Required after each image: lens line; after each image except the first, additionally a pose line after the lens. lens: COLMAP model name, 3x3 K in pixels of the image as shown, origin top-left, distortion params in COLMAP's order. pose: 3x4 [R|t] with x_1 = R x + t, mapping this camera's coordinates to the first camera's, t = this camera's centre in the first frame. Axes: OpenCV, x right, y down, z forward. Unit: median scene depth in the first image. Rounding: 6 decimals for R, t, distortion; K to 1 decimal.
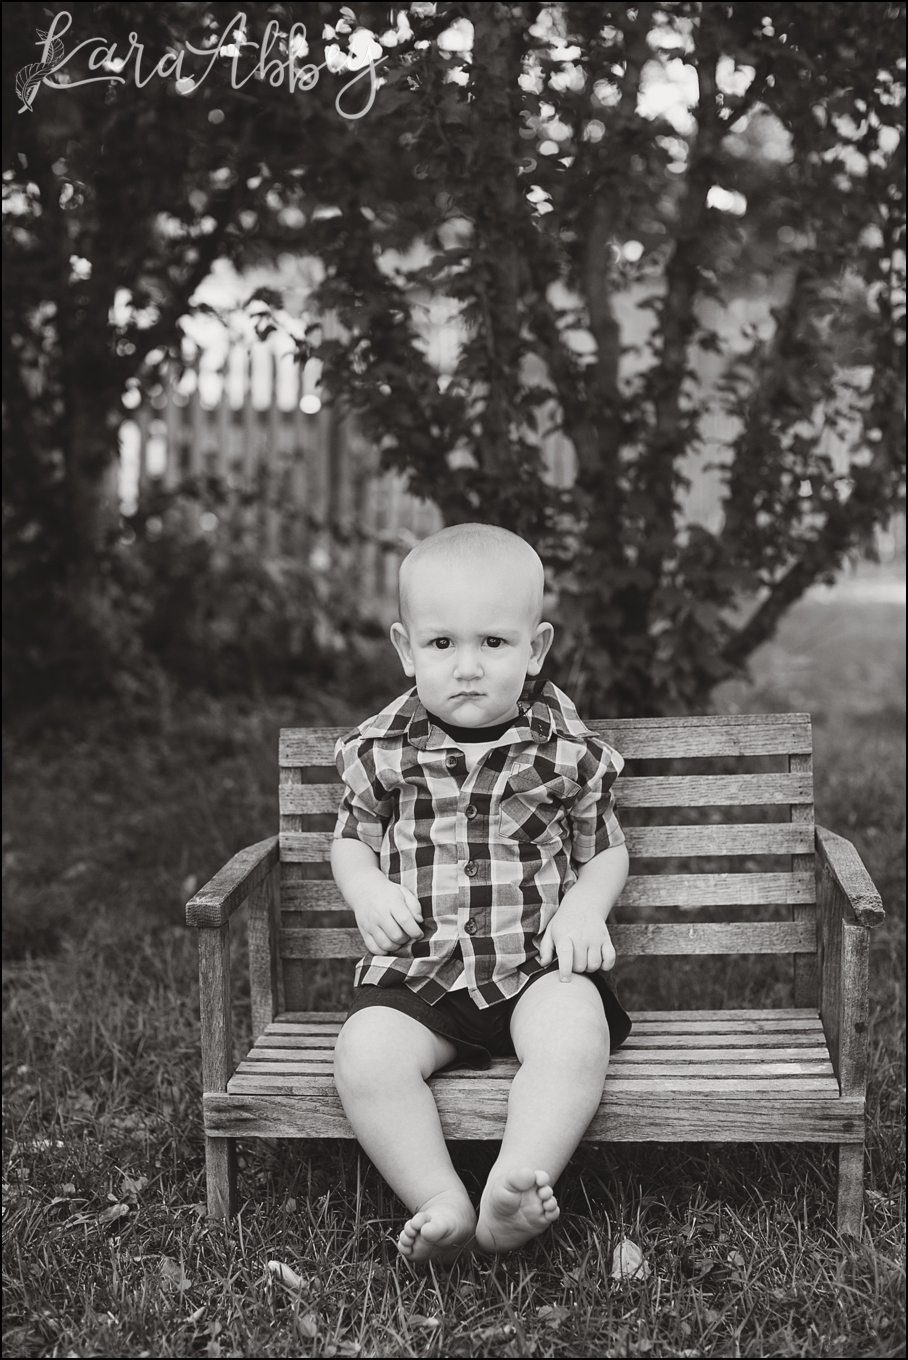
lens RADIAL K [[2104.8, 0, 455.9], [0, 2104.8, 632.3], [0, 0, 1]] dist [-0.225234, 0.400030]
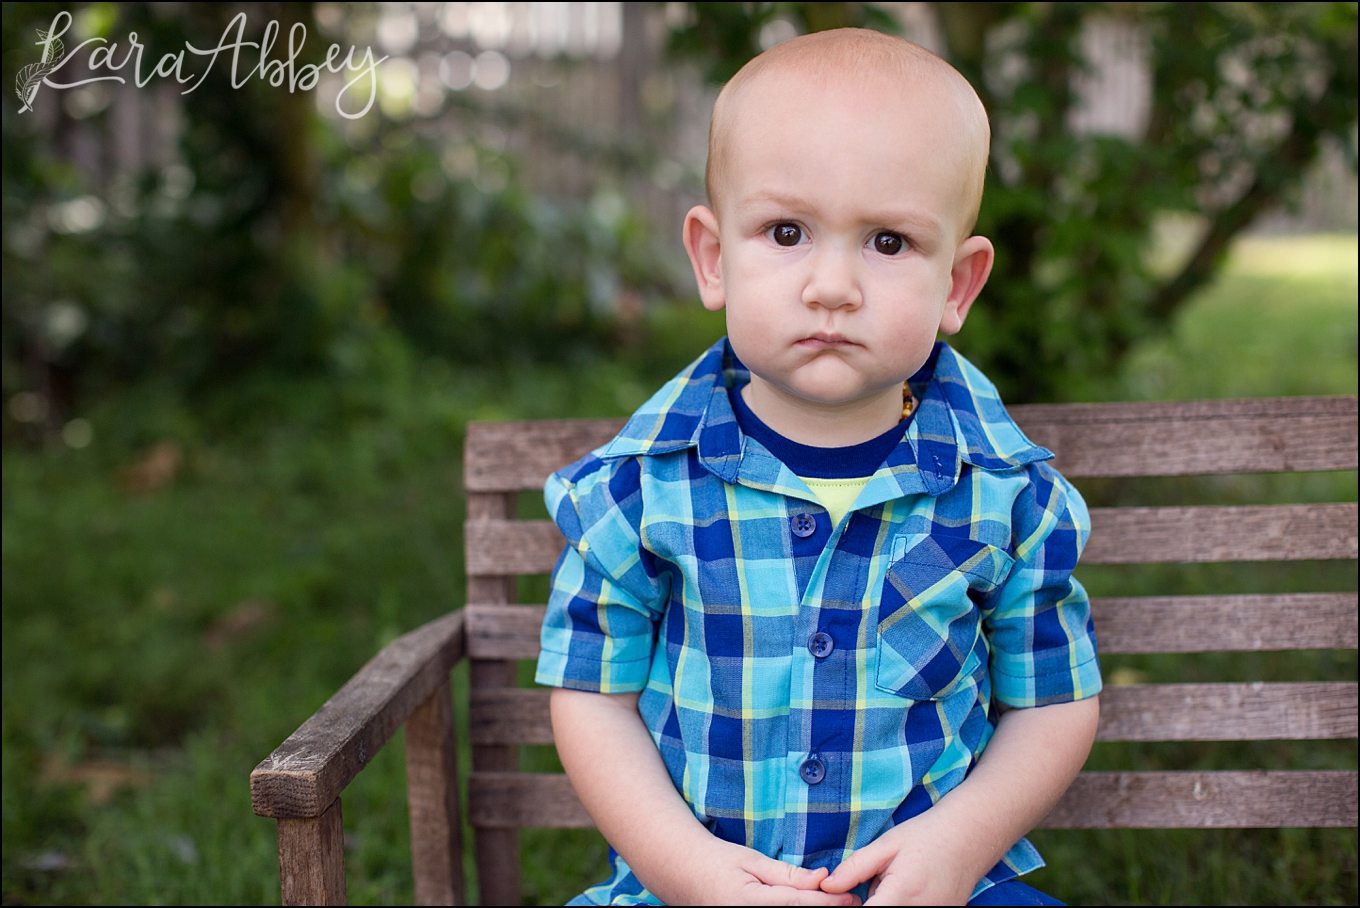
lens RADIAL K [[2104.8, 0, 680.0], [0, 2104.8, 454.0], [0, 0, 1]] dist [-0.225234, 0.400030]
pose [[0.999118, -0.003380, -0.041862, -0.001960], [0.006249, 0.997625, 0.068601, 0.015735], [0.041530, -0.068802, 0.996766, 0.445500]]
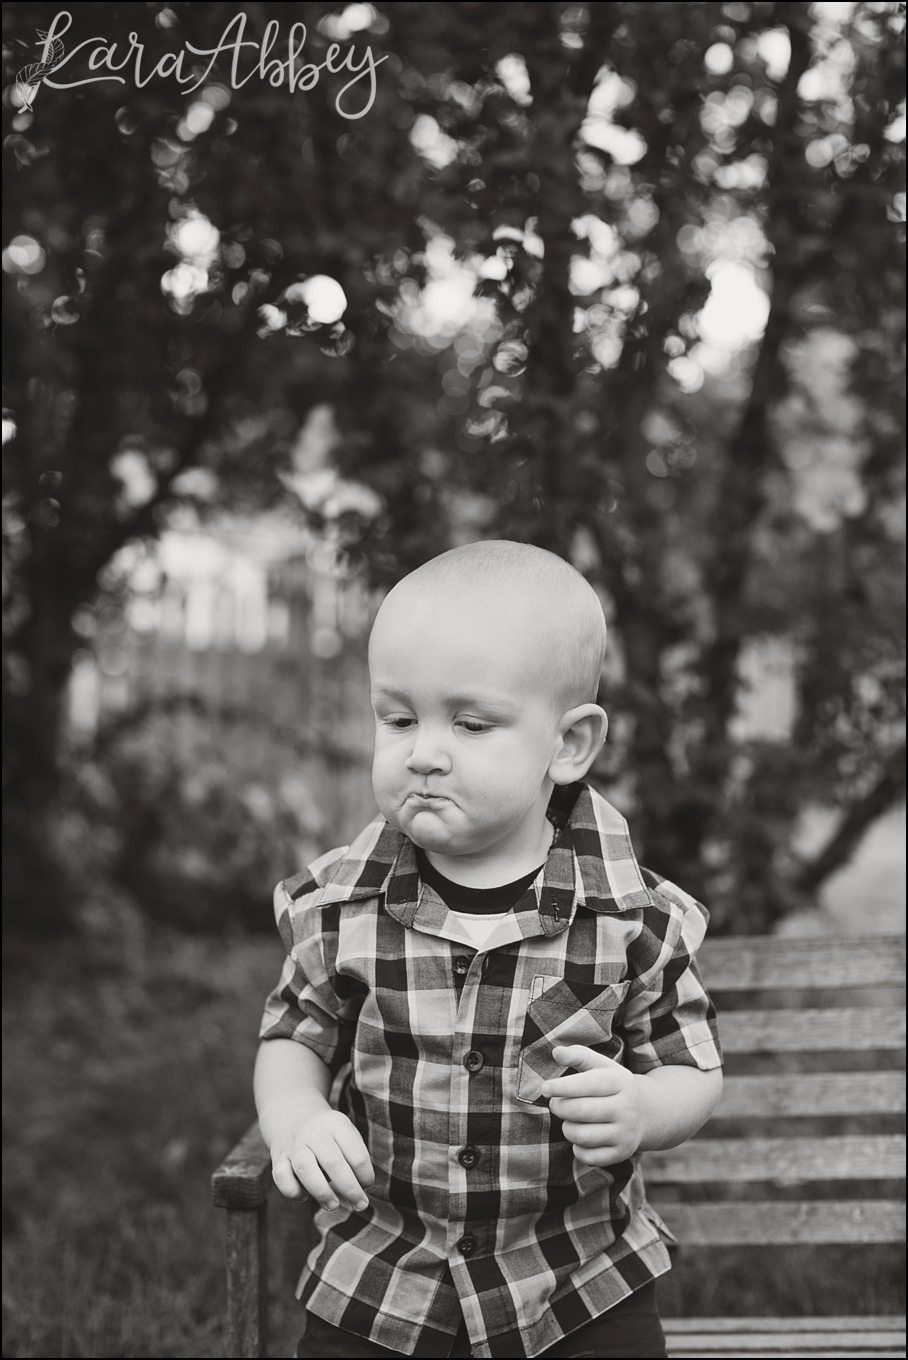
lens RADIAL K [[2104.8, 0, 455.9], [0, 2104.8, 632.3], [0, 0, 1]] dist [-0.225234, 0.400030]
pose [[0.999522, 0.011600, 0.028644, -0.058829], [-0.007870, 0.991864, -0.127060, 0.028469], [-0.029885, 0.126773, 0.991481, 0.221050]]
